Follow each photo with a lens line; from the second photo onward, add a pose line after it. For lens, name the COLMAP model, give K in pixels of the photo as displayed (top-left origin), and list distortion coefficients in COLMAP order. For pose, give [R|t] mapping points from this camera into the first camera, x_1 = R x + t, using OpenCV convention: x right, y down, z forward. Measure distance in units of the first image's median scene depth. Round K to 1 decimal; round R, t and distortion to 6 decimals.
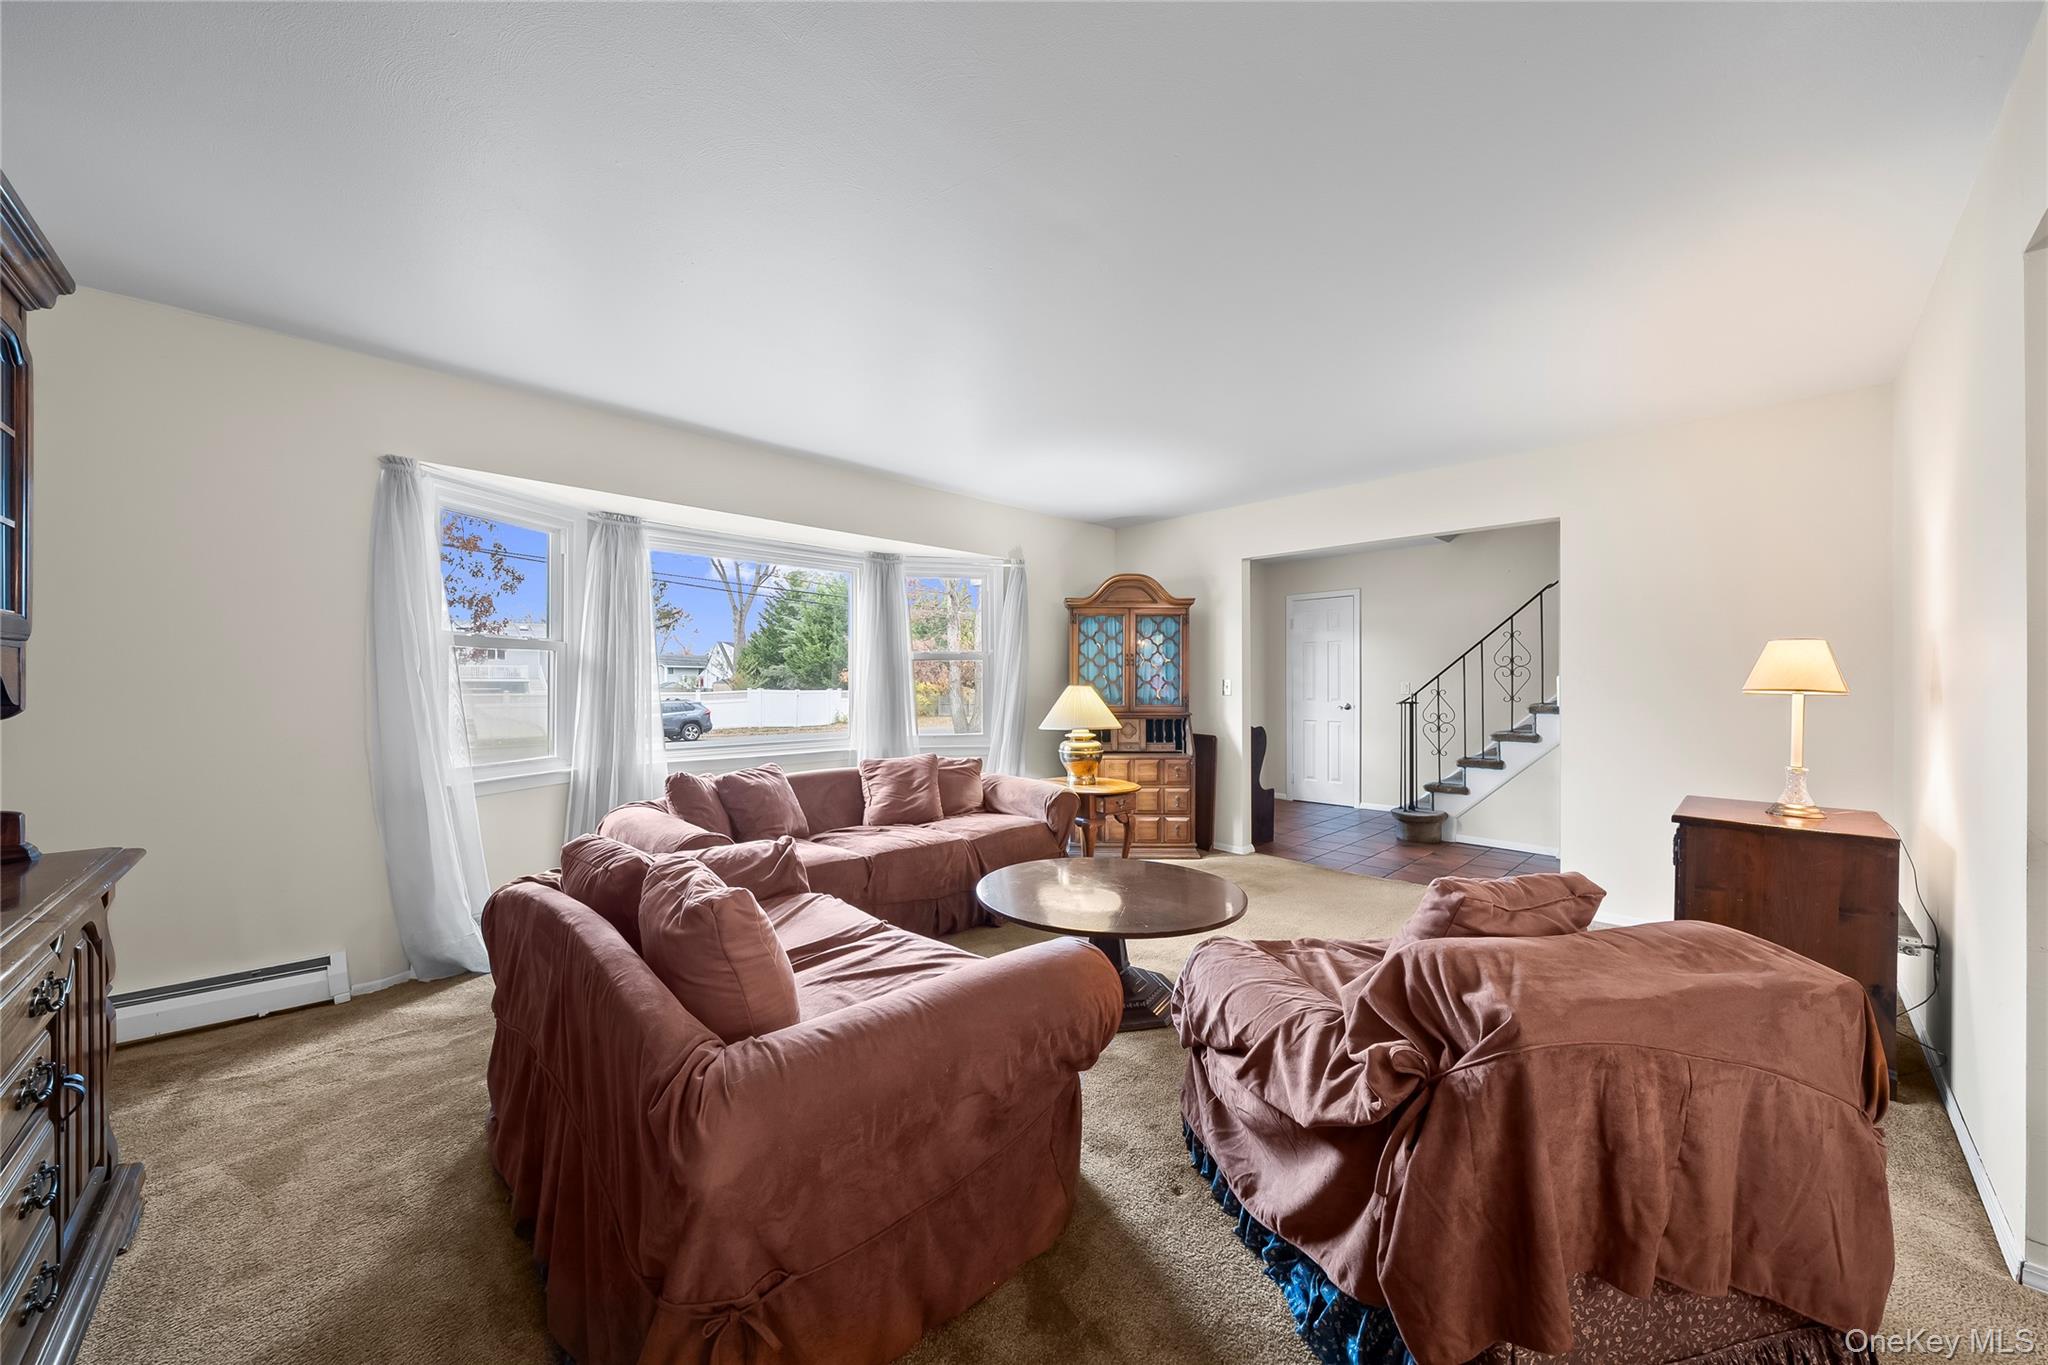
lens RADIAL K [[733.3, 0, 1026.0], [0, 733.3, 683.4], [0, 0, 1]] dist [-0.000917, 0.000234]
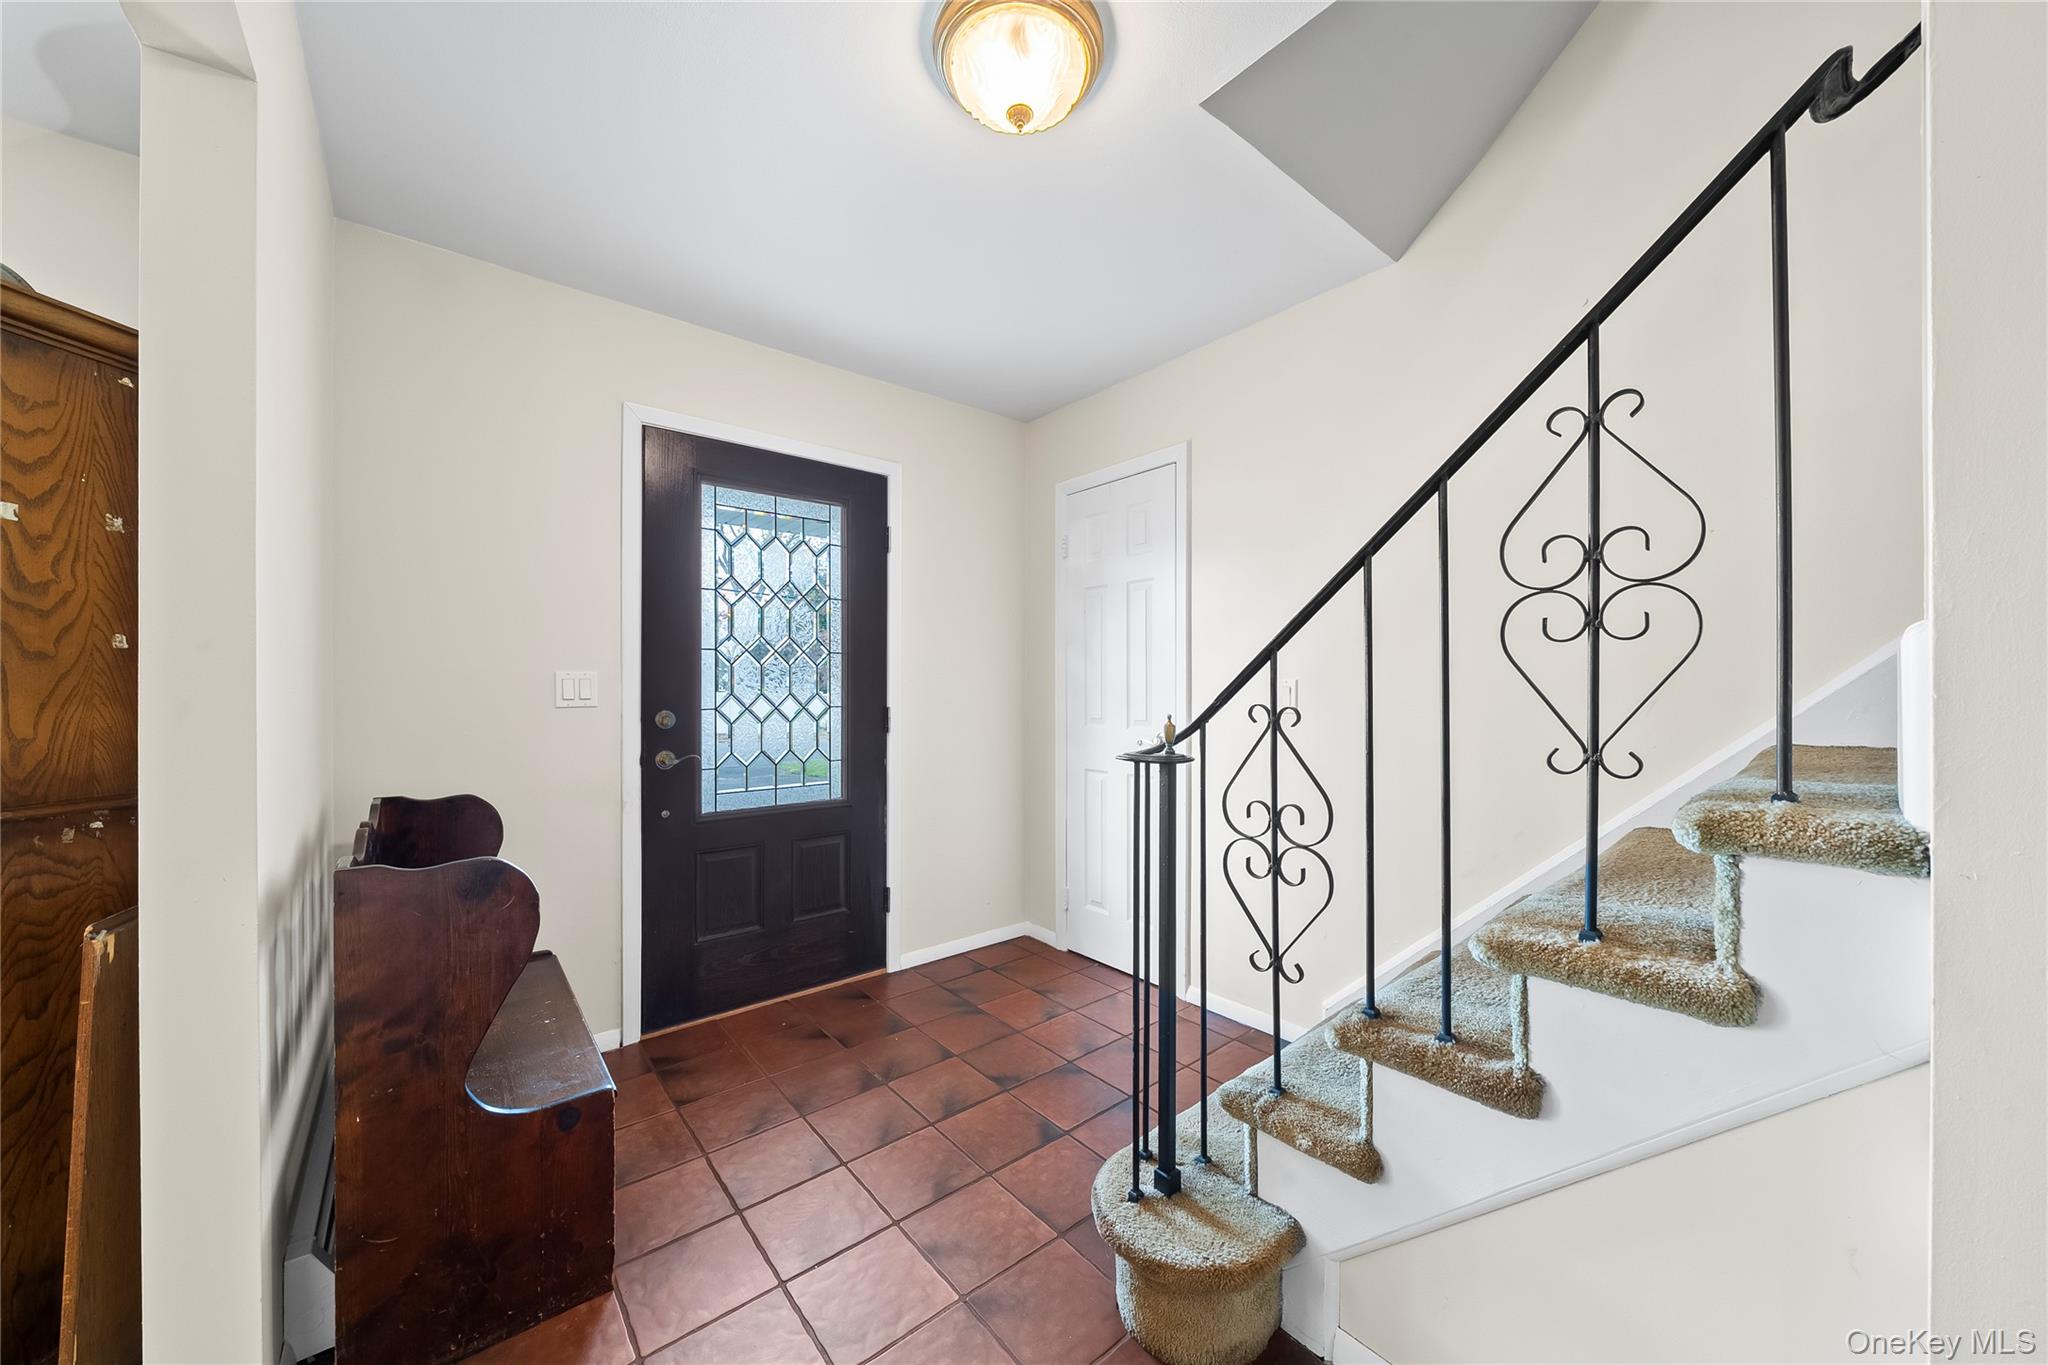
lens RADIAL K [[730.3, 0, 1026.0], [0, 730.3, 686.2], [0, 0, 1]] dist [0.000559, -0.000025]
pose [[0.996756, -0.000702, -0.080481, 0.541293], [0.000843, 0.999998, 0.001717, 0.001991], [0.080480, -0.001780, 0.996755, 0.814123]]
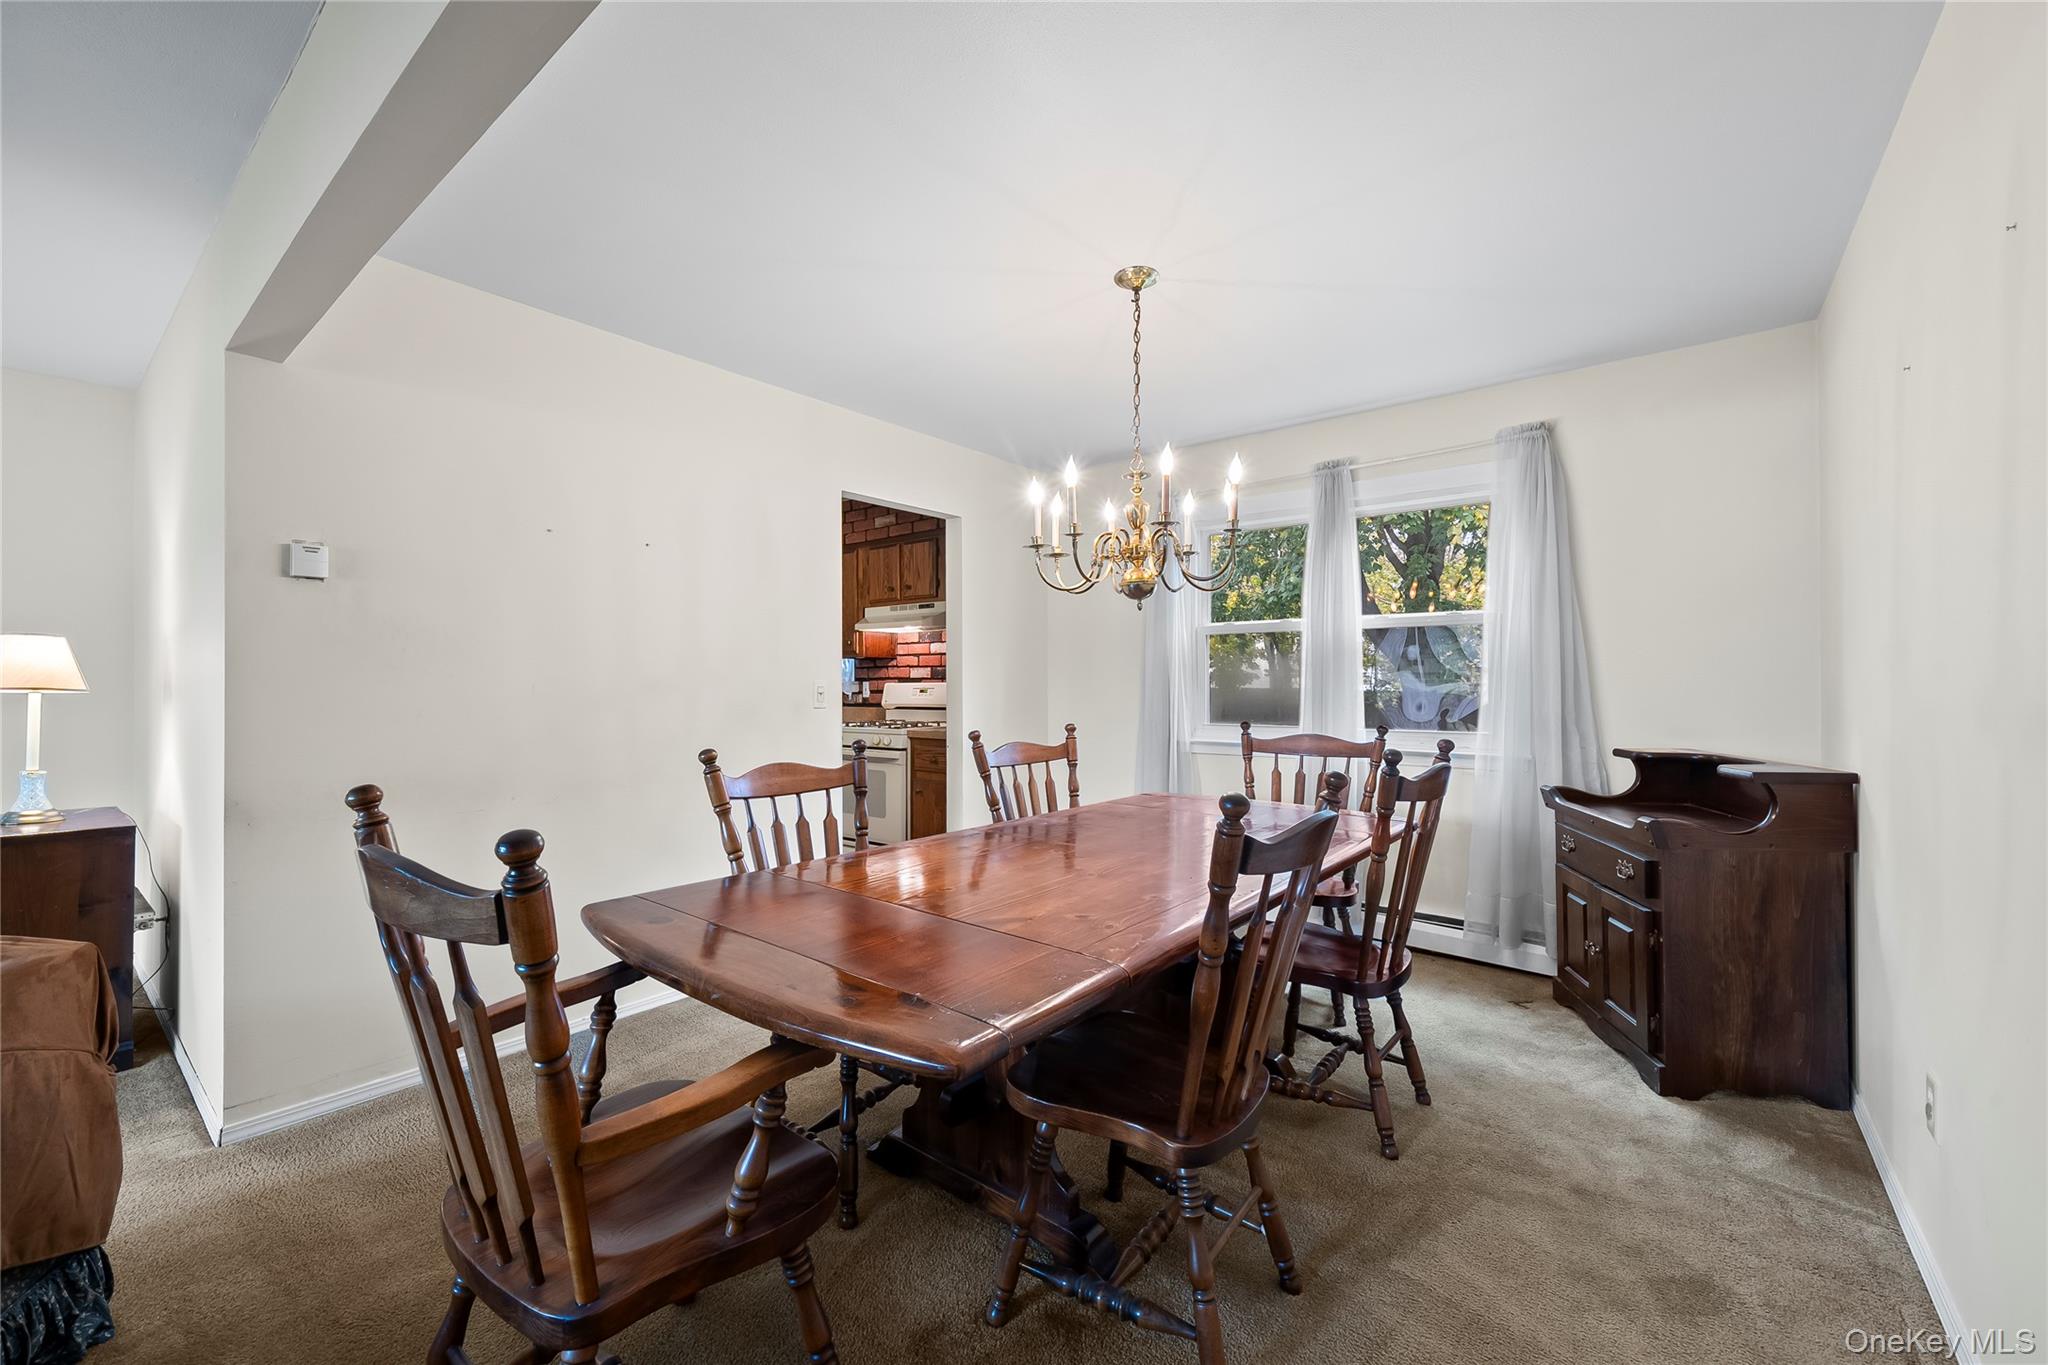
lens RADIAL K [[817.0, 0, 1024.0], [0, 817.0, 682.5], [0, 0, 1]] dist [-0.001337, -0.000317]
pose [[-0.122673, 0.001344, 0.992446, -0.184090], [-0.000274, 0.999999, -0.001388, 0.001115], [-0.992447, -0.000442, -0.122673, -0.172936]]
